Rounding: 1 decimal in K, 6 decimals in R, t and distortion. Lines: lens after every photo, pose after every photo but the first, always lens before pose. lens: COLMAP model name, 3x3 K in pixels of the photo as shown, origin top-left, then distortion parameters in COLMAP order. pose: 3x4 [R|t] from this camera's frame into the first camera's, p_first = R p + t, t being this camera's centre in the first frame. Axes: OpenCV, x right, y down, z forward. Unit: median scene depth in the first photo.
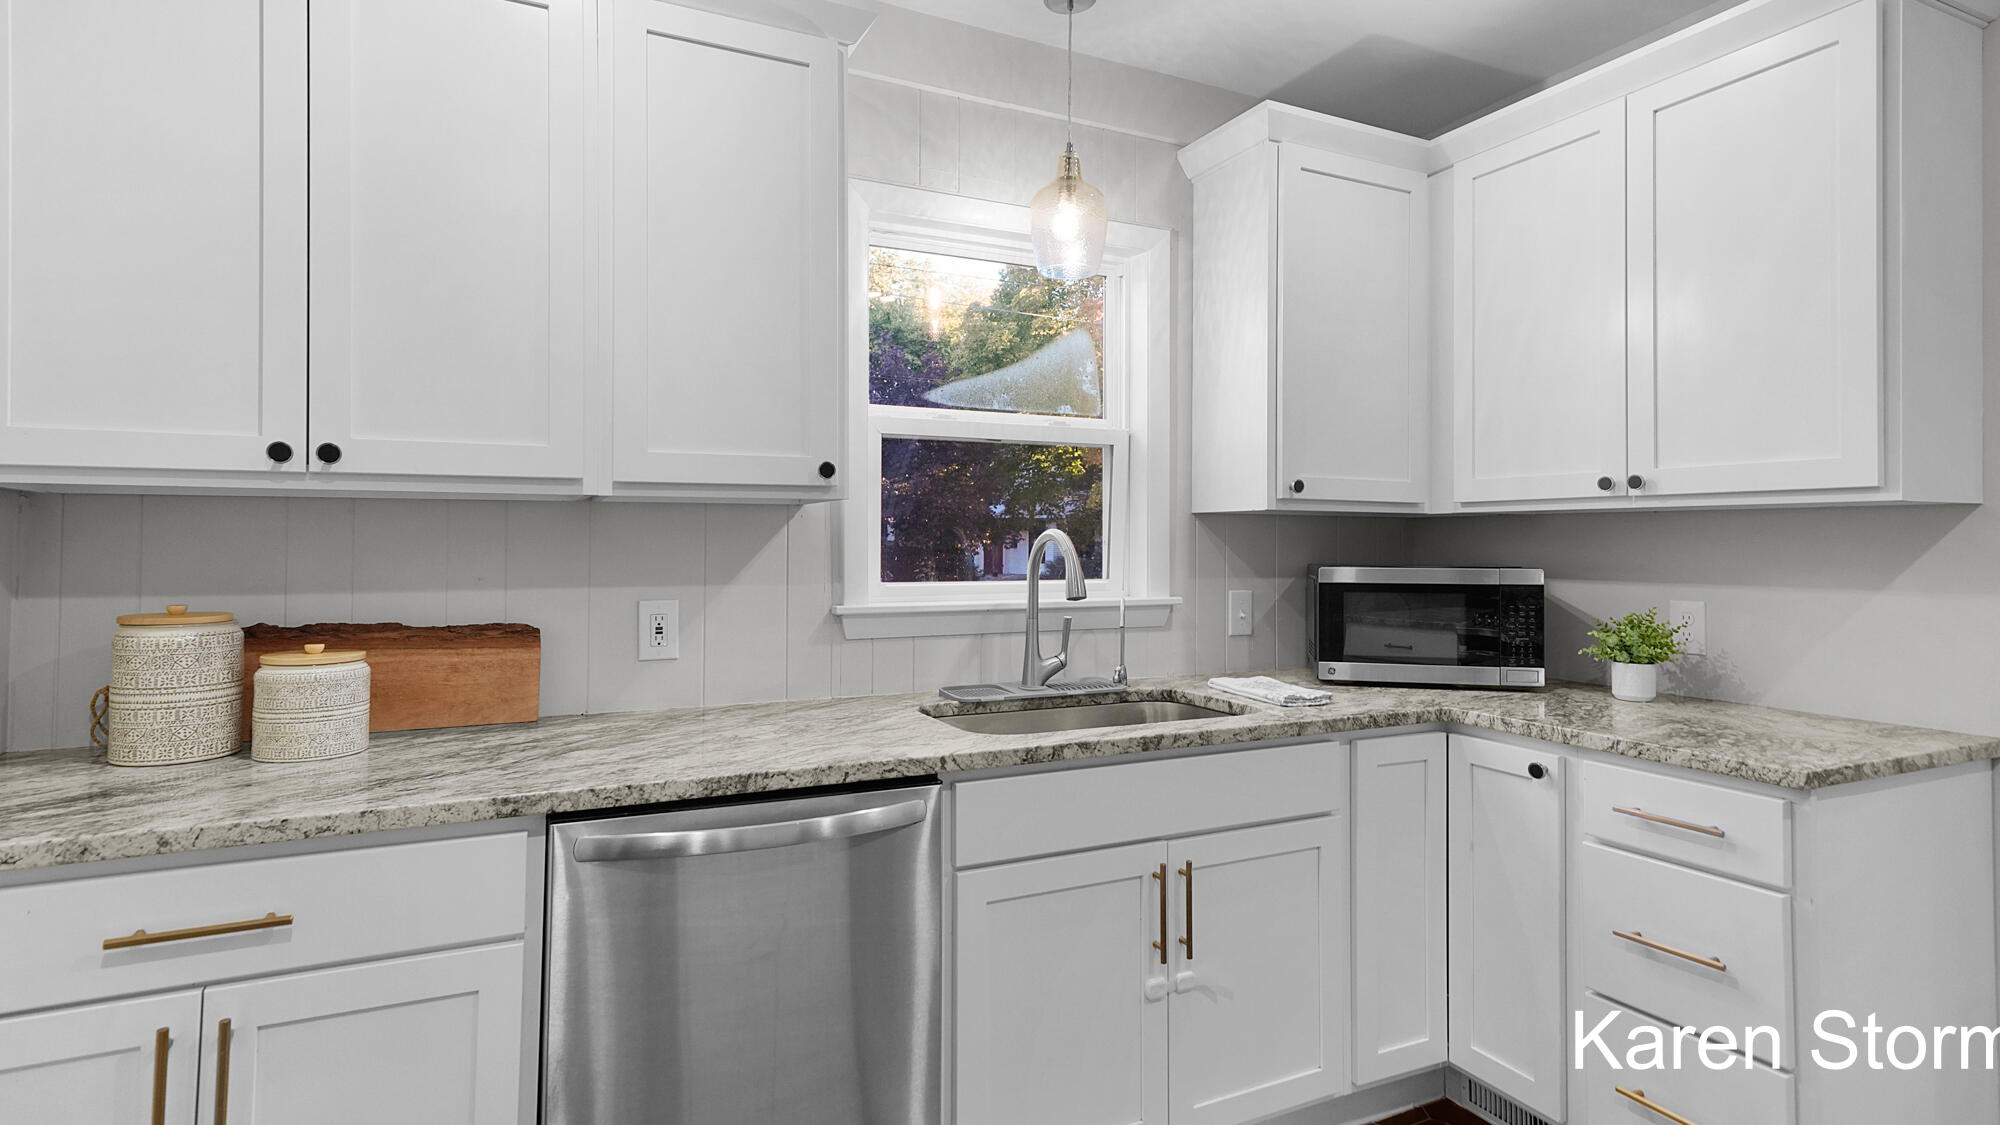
lens RADIAL K [[1008.2, 0, 1000.0], [0, 1008.2, 562.5], [0, 0, 1]] dist [-0.000358, 0.000208]
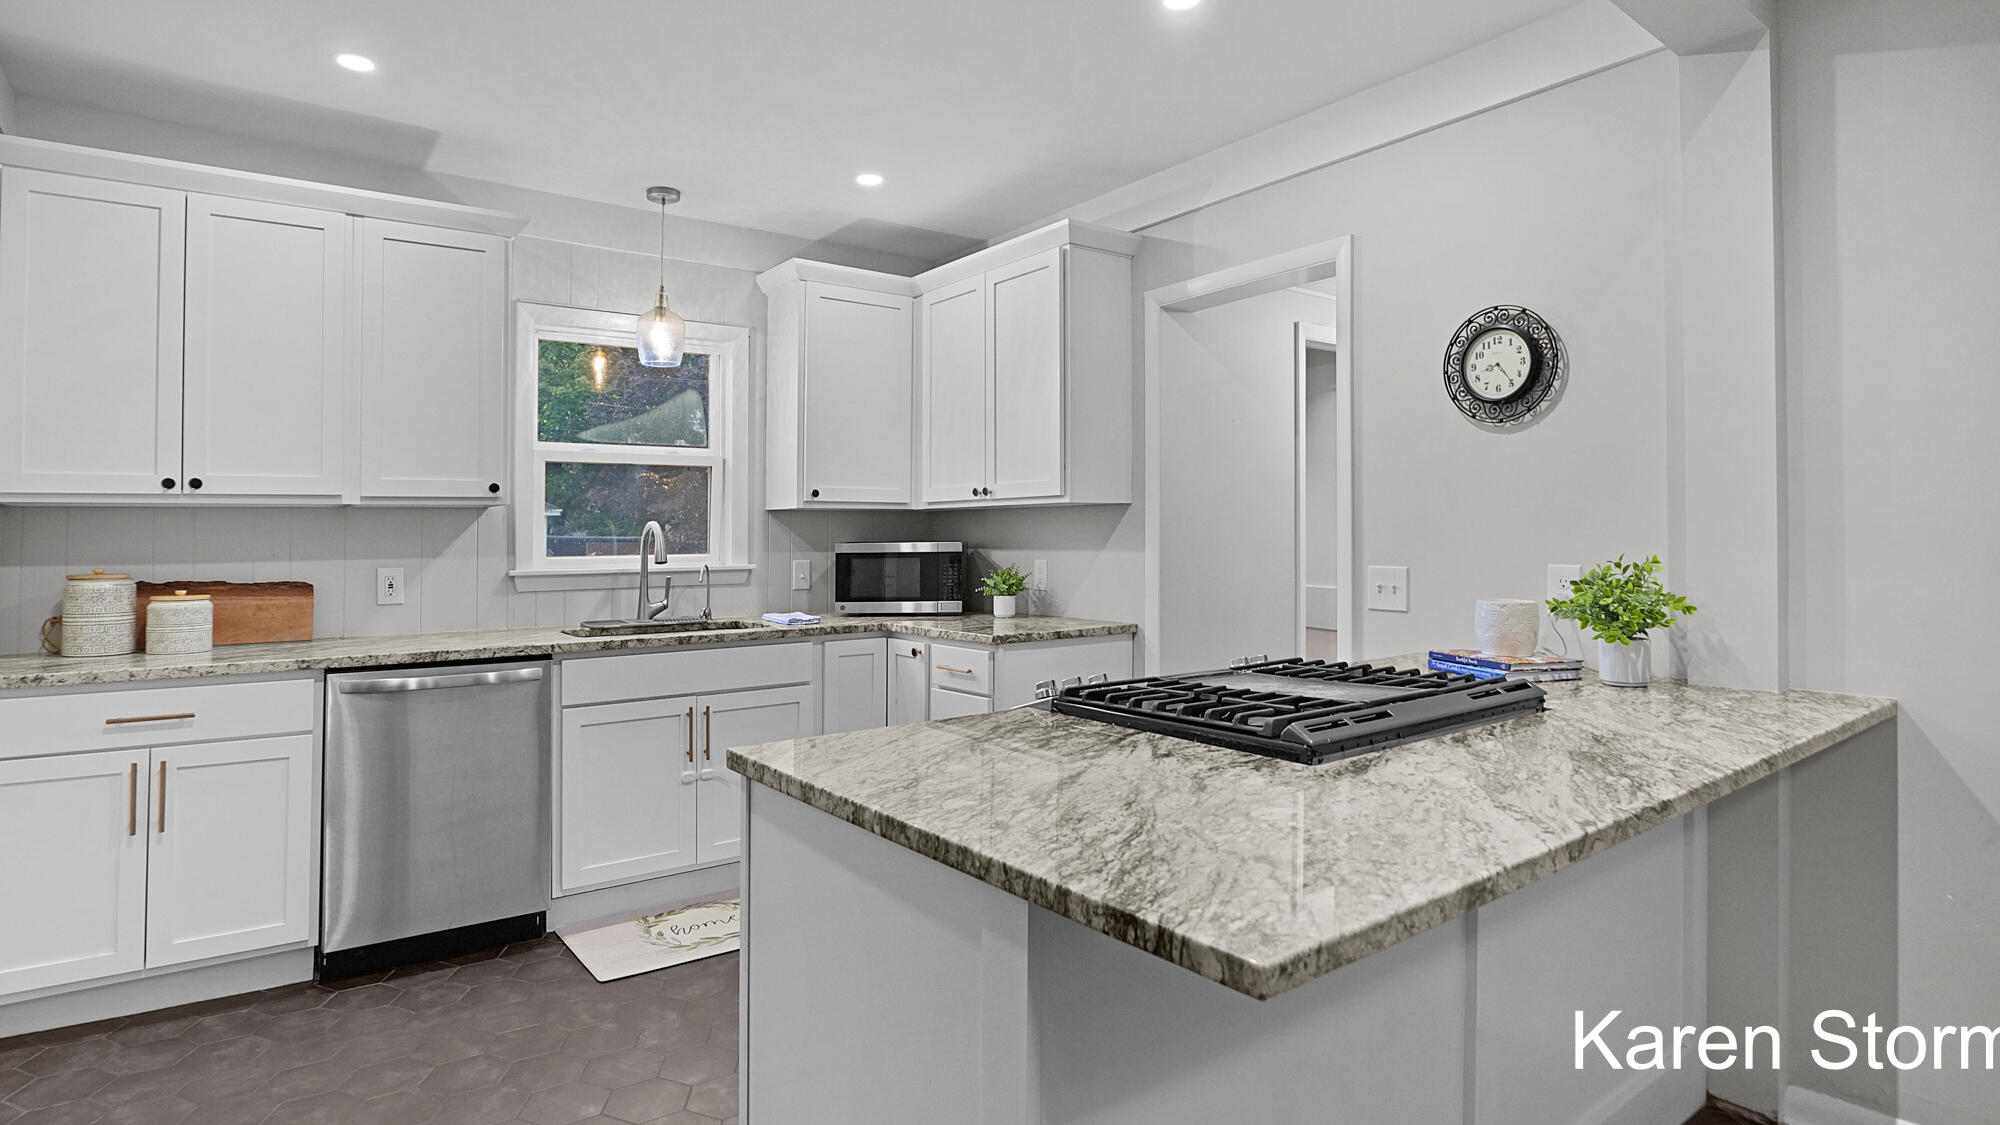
lens RADIAL K [[1044.4, 0, 996.5], [0, 1044.4, 523.5], [0, 0, 1]] dist [-0.035020, 0.000273]
pose [[0.982148, -0.010384, 0.187822, 0.331978], [0.016305, 0.999417, -0.030007, 0.034814], [-0.187401, 0.032534, 0.981745, -0.878056]]
